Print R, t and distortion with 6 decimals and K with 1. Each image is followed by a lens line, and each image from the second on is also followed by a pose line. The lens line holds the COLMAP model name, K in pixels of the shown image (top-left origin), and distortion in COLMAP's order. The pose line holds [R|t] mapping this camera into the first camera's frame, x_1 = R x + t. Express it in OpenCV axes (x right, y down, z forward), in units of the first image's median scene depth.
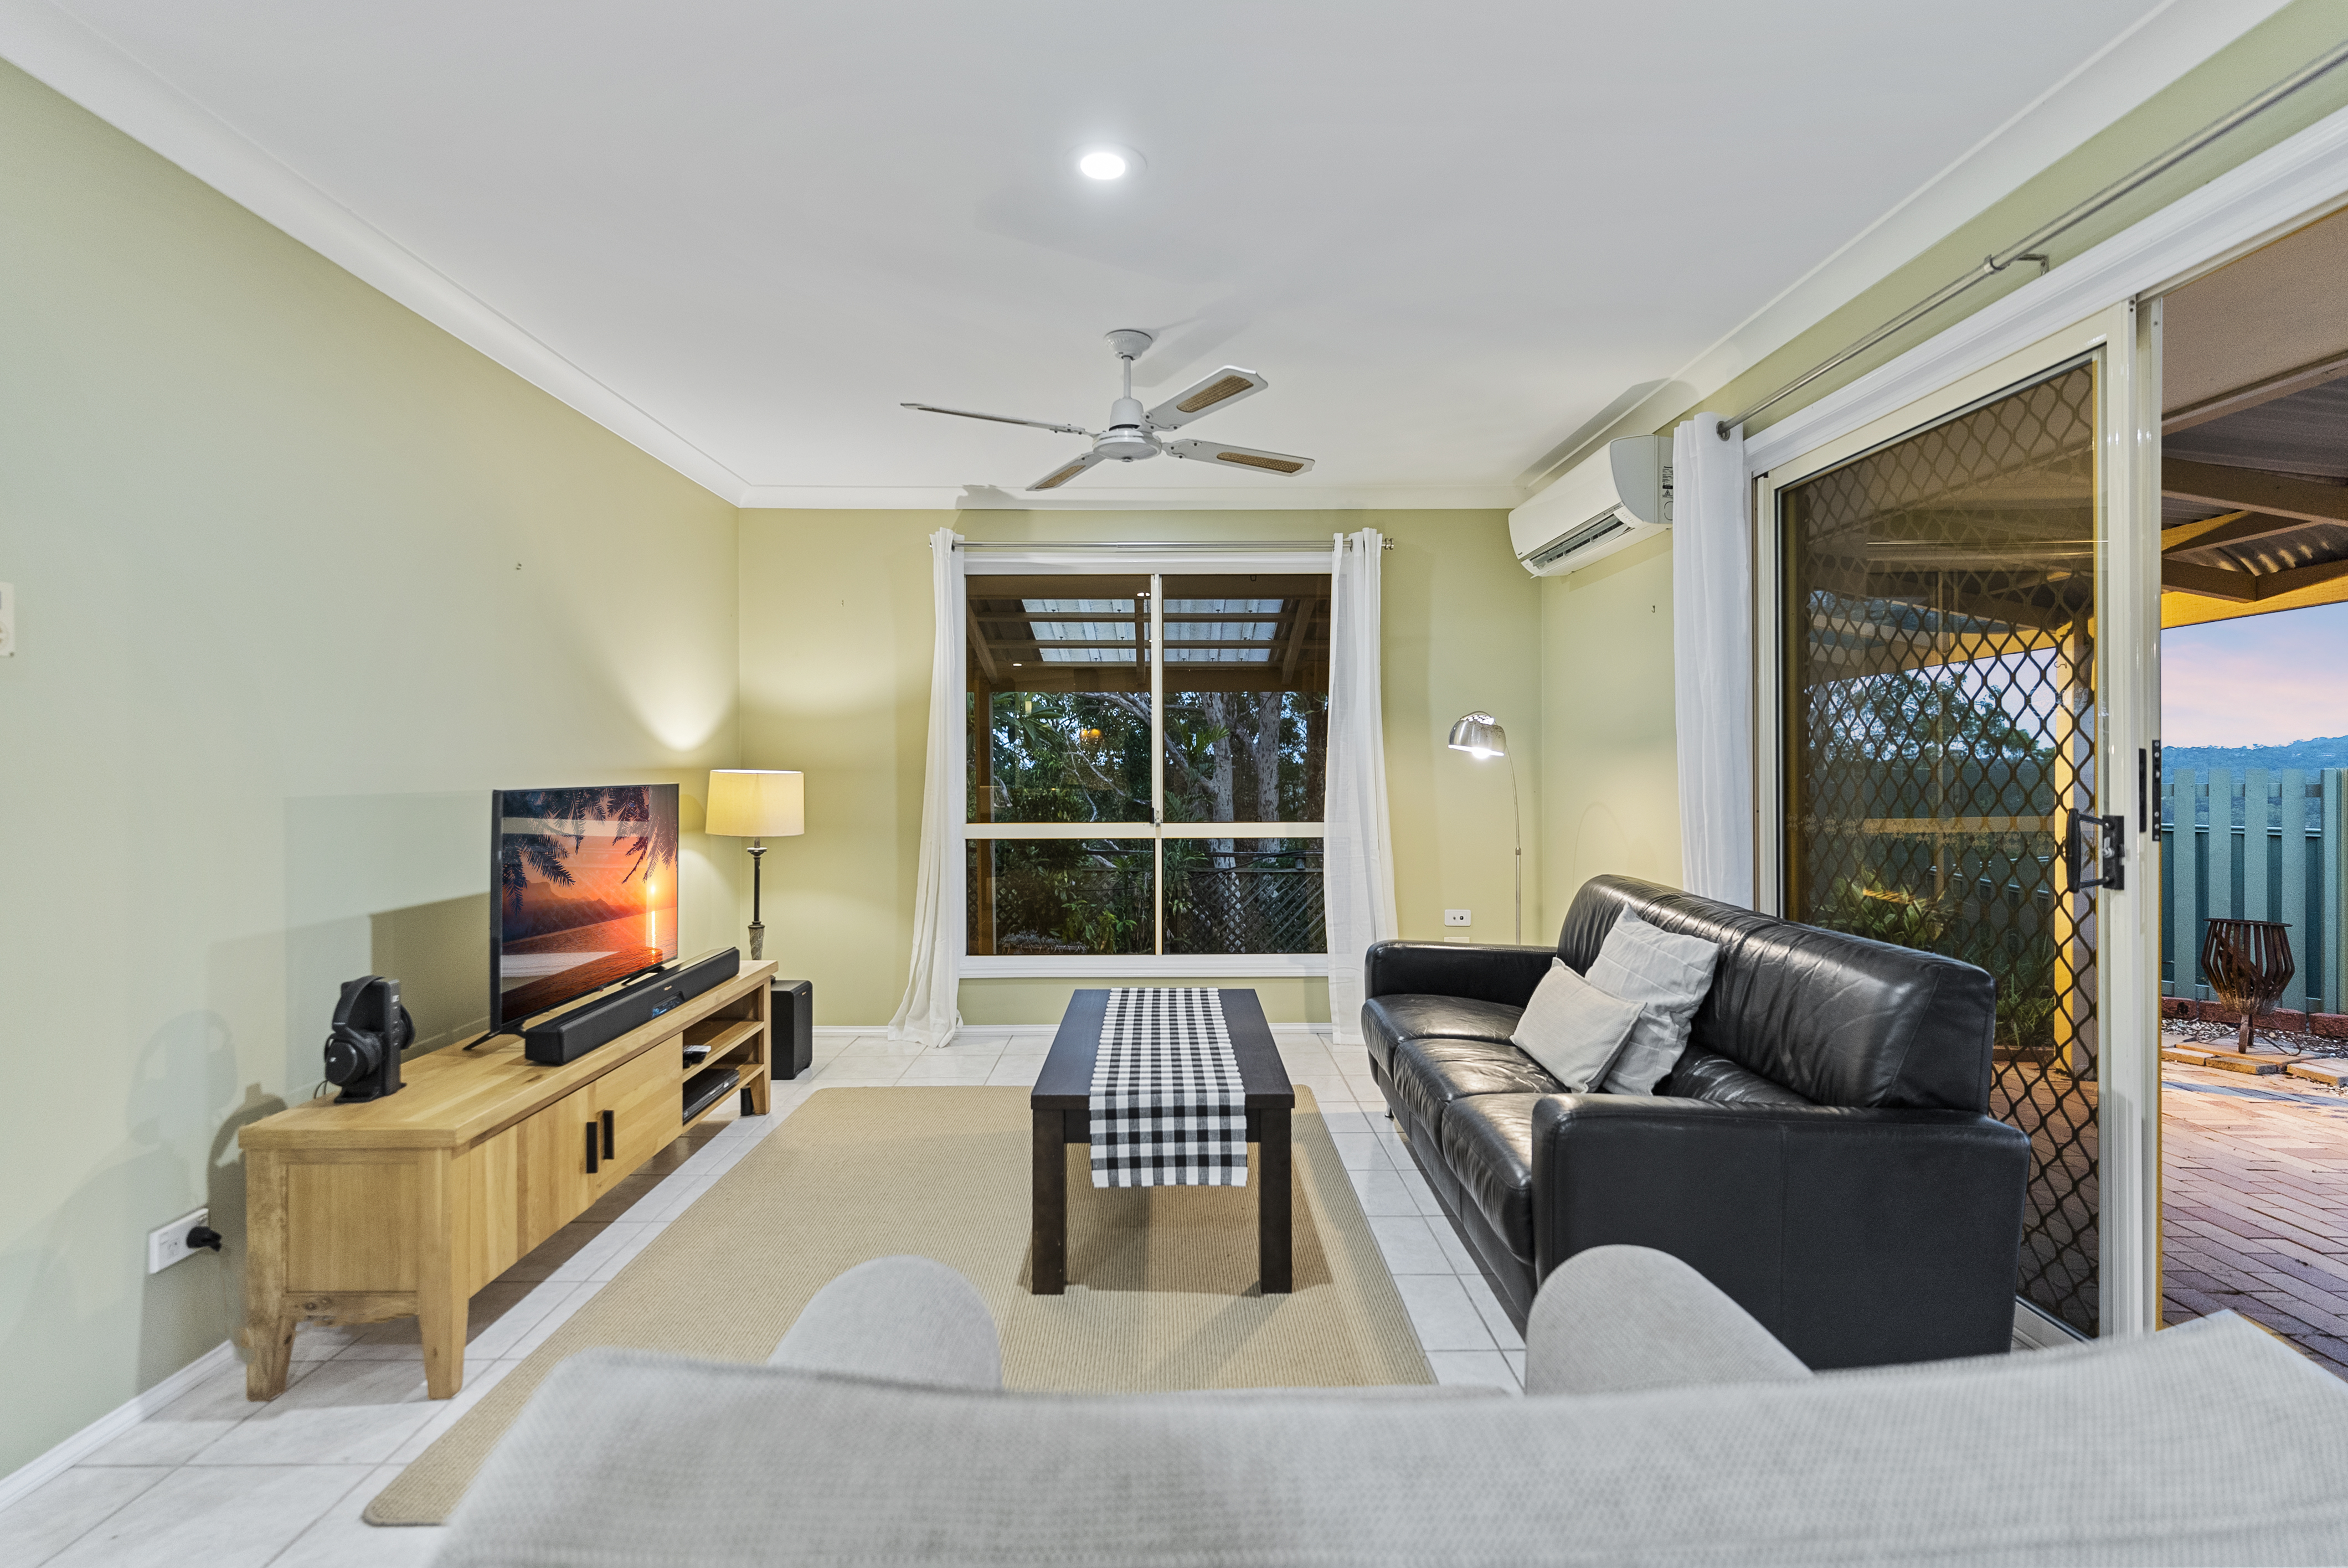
lens RADIAL K [[1135.0, 0, 1178.9], [0, 1135.0, 759.7], [0, 0, 1]] dist [0.001264, -0.000210]
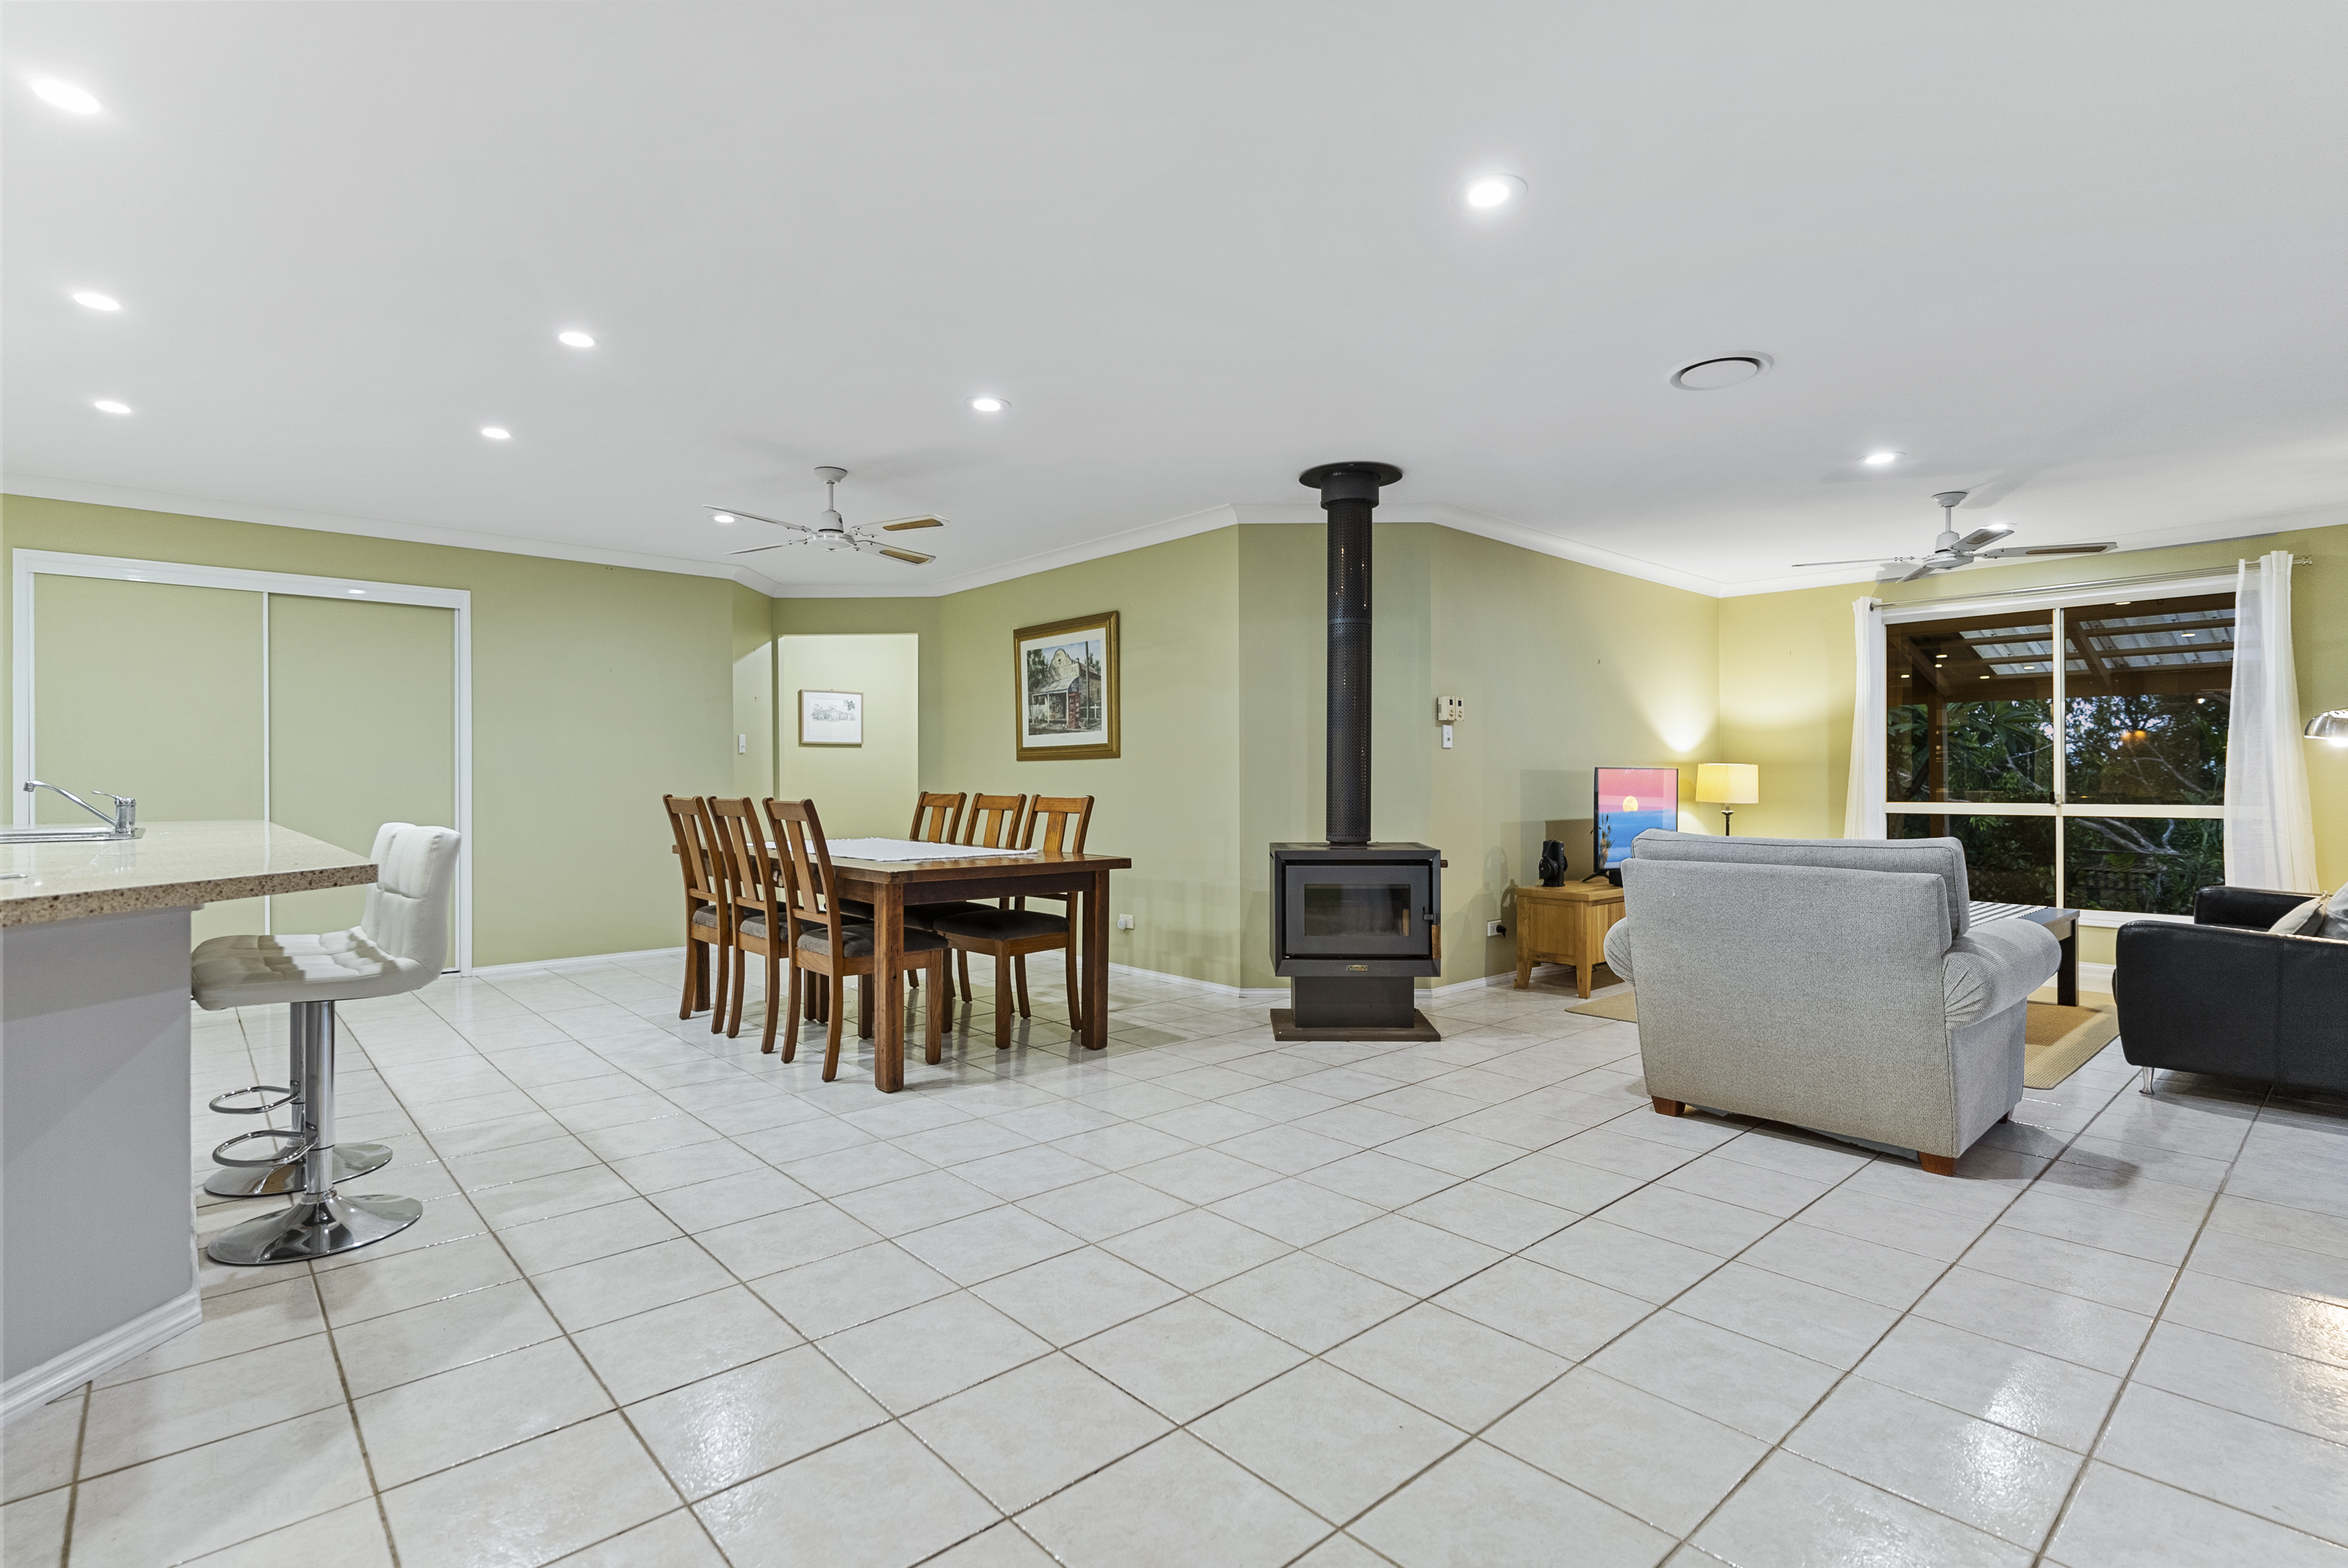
lens RADIAL K [[1098.0, 0, 1174.0], [0, 1098.0, 784.0], [0, 0, 1]] dist [-0.002071, -0.000098]
pose [[0.654657, 0.003342, -0.755918, 0.312038], [0.003550, 0.999966, 0.007495, 0.024543], [0.755917, -0.007590, 0.654623, -0.663582]]
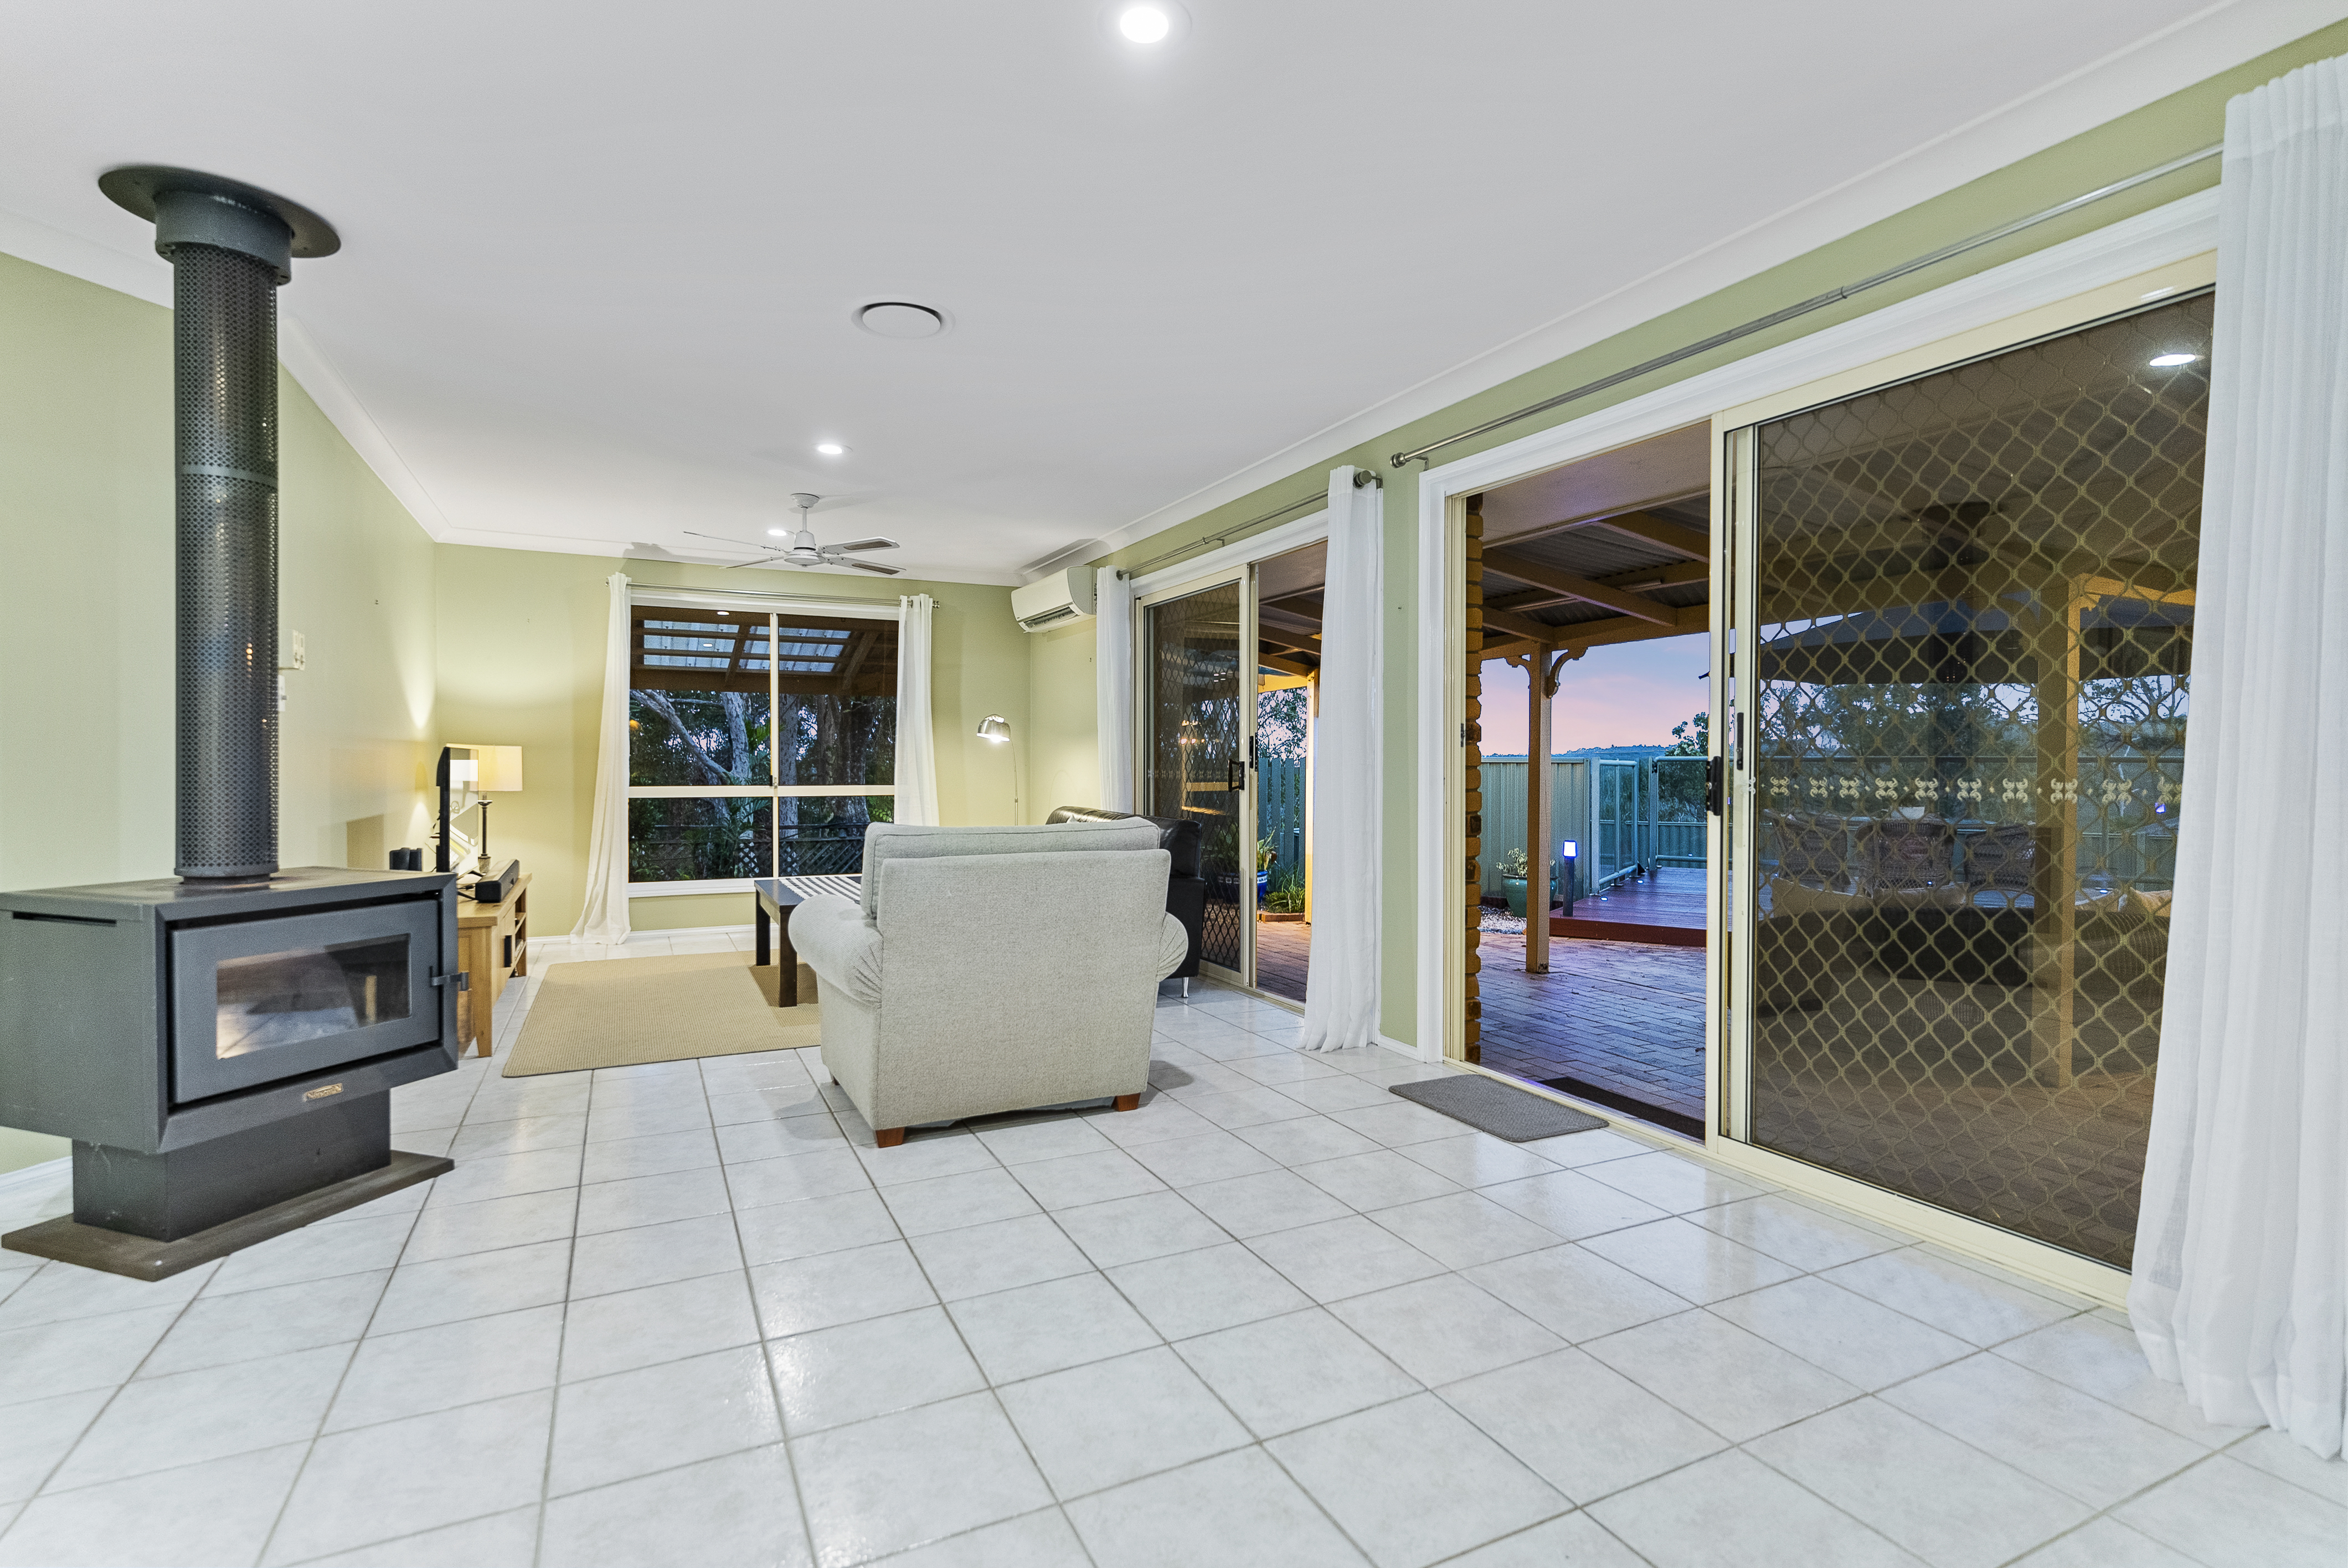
lens RADIAL K [[1110.2, 0, 1164.6], [0, 1110.2, 790.2], [0, 0, 1]] dist [-0.002817, -0.000359]
pose [[0.908095, -0.003914, 0.418745, -0.191247], [-0.007901, 0.999618, 0.026478, 0.023786], [-0.418689, -0.027353, 0.907718, -0.585917]]
